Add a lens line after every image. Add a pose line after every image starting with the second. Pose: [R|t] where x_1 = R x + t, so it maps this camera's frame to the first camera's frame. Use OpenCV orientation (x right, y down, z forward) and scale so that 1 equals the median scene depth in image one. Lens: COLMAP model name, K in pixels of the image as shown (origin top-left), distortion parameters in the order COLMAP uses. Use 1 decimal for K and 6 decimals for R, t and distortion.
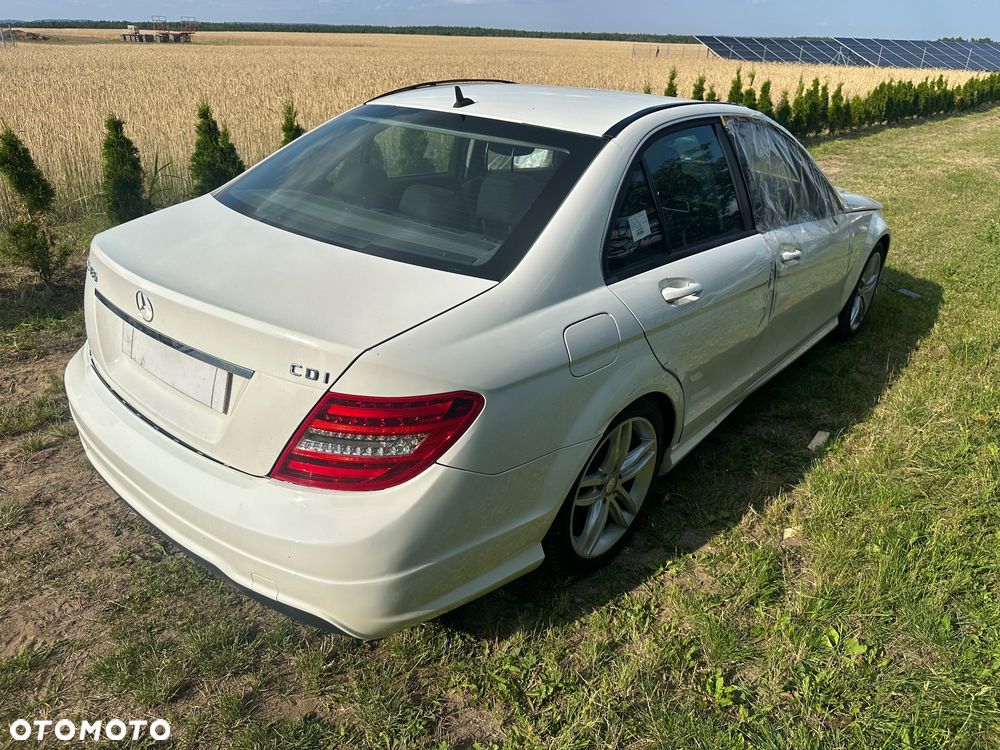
lens RADIAL K [[729.4, 0, 496.4], [0, 729.4, 371.9], [0, 0, 1]] dist [0.001366, -0.003733]
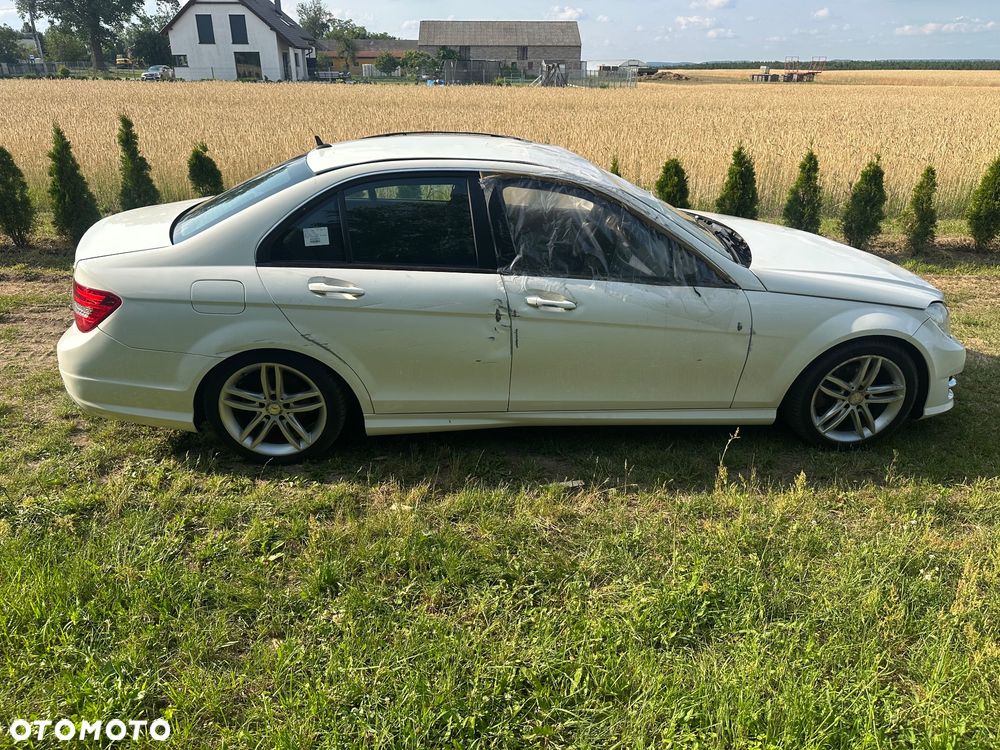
lens RADIAL K [[730.6, 0, 500.0], [0, 730.6, 375.0], [0, 0, 1]] dist [0.021984, -0.007594]
pose [[0.703201, 0.265772, -0.659450, 1.352047], [-0.293857, 0.953222, 0.070815, -0.137107], [0.647423, 0.143987, 0.748406, 0.178864]]
